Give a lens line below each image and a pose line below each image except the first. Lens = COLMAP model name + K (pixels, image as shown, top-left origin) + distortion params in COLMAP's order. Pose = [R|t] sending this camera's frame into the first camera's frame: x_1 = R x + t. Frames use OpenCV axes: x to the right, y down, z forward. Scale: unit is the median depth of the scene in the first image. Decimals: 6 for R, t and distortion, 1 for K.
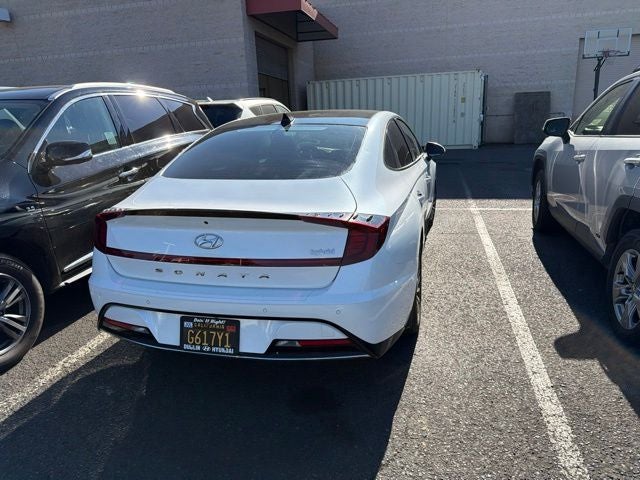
lens RADIAL K [[461.9, 0, 323.9], [0, 461.9, 242.4], [0, 0, 1]] dist [0.018102, -0.021705]
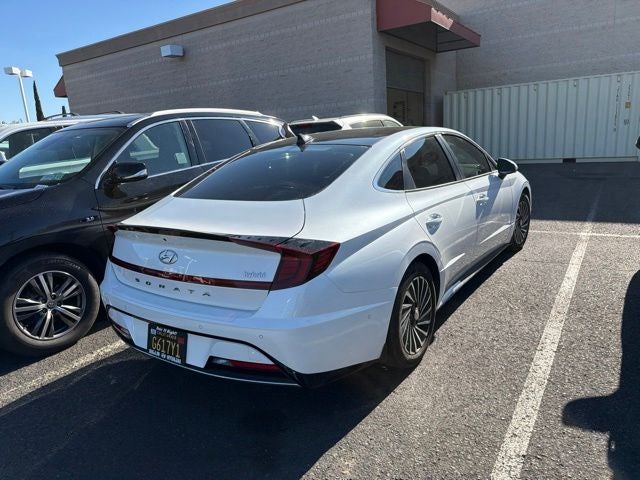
lens RADIAL K [[461.9, 0, 326.1], [0, 461.9, 246.4], [0, 0, 1]] dist [0.018102, -0.021705]
pose [[0.943568, 0.055594, -0.326480, 0.342087], [-0.061050, 0.998114, -0.006480, -0.032320], [0.325504, 0.026046, 0.945182, 0.070707]]
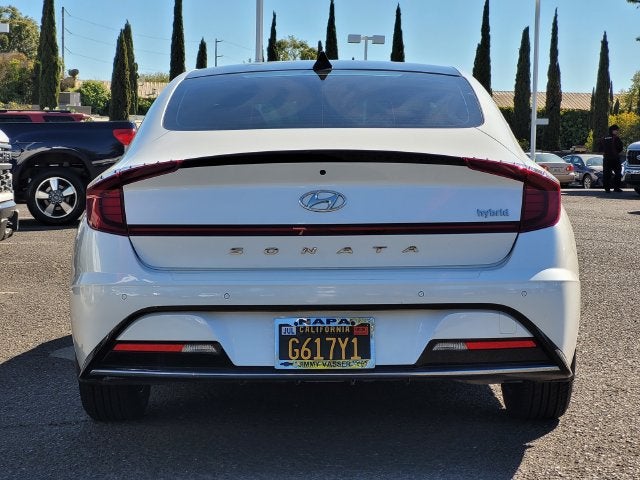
lens RADIAL K [[1366.3, 0, 318.1], [0, 1366.3, 242.2], [0, 0, 1]] dist [-0.024030, 0.000000]
pose [[0.968773, 0.014138, 0.247545, -0.564060], [0.041995, 0.974593, -0.220011, 0.371426], [-0.244367, 0.223537, 0.943566, -0.646973]]
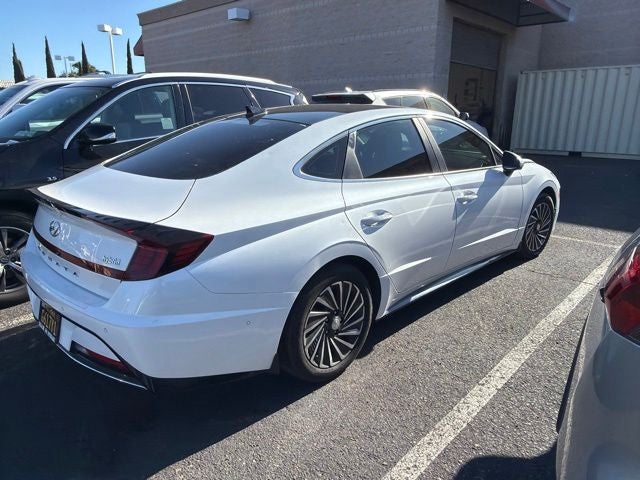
lens RADIAL K [[461.9, 0, 320.6], [0, 461.9, 243.5], [0, 0, 1]] dist [0.018102, -0.021705]
pose [[0.865819, 0.176496, -0.468195, 0.561527], [-0.166774, 0.984010, 0.062534, -0.100775], [0.471746, 0.023939, 0.881409, 0.285467]]
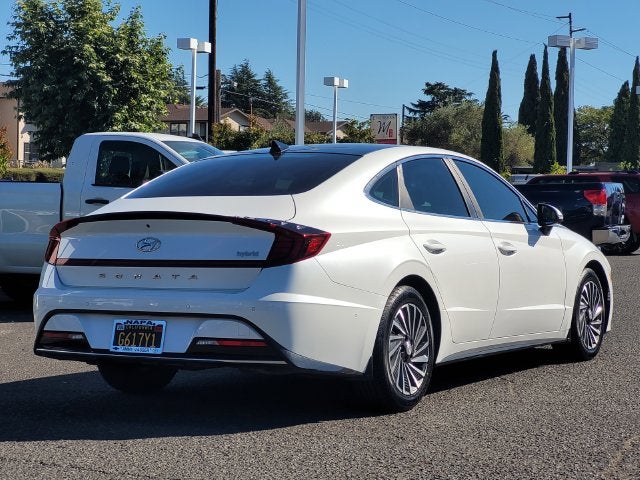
lens RADIAL K [[1366.3, 0, 321.6], [0, 1366.3, 237.8], [0, 0, 1]] dist [-0.024030, 0.000000]
pose [[0.966326, 0.034337, -0.255020, 0.681843], [-0.099242, 0.964116, -0.246236, 0.526045], [0.237414, 0.263253, 0.935058, -1.334882]]
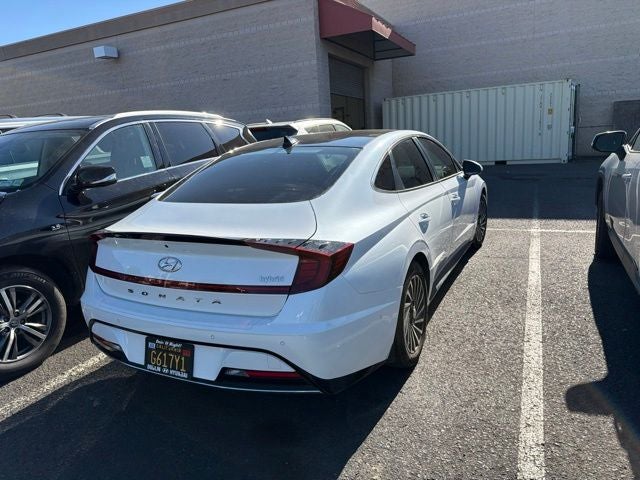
lens RADIAL K [[461.9, 0, 323.1], [0, 461.9, 233.9], [0, 0, 1]] dist [0.018102, -0.021705]
pose [[0.979817, 0.017251, -0.199151, 0.215753], [-0.027249, 0.998496, -0.047570, -0.023053], [0.198031, 0.052037, 0.978814, 0.046575]]
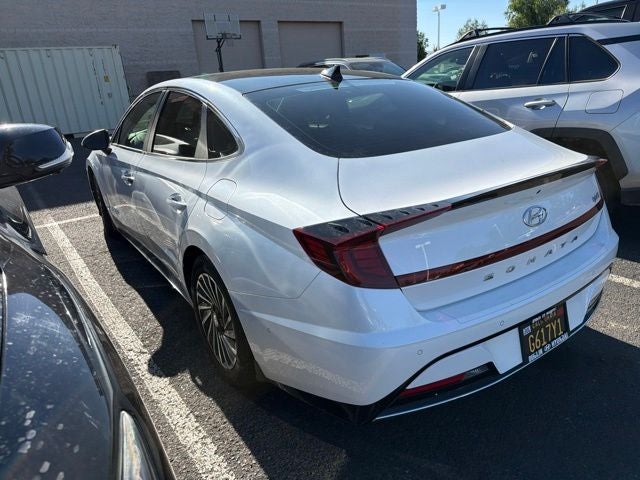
lens RADIAL K [[461.9, 0, 325.9], [0, 461.9, 240.3], [0, 0, 1]] dist [0.018102, -0.021705]
pose [[0.637588, -0.258680, 0.725648, -0.794418], [0.240435, 0.961707, 0.131573, -0.113573], [-0.731896, 0.090582, 0.675369, 0.553673]]
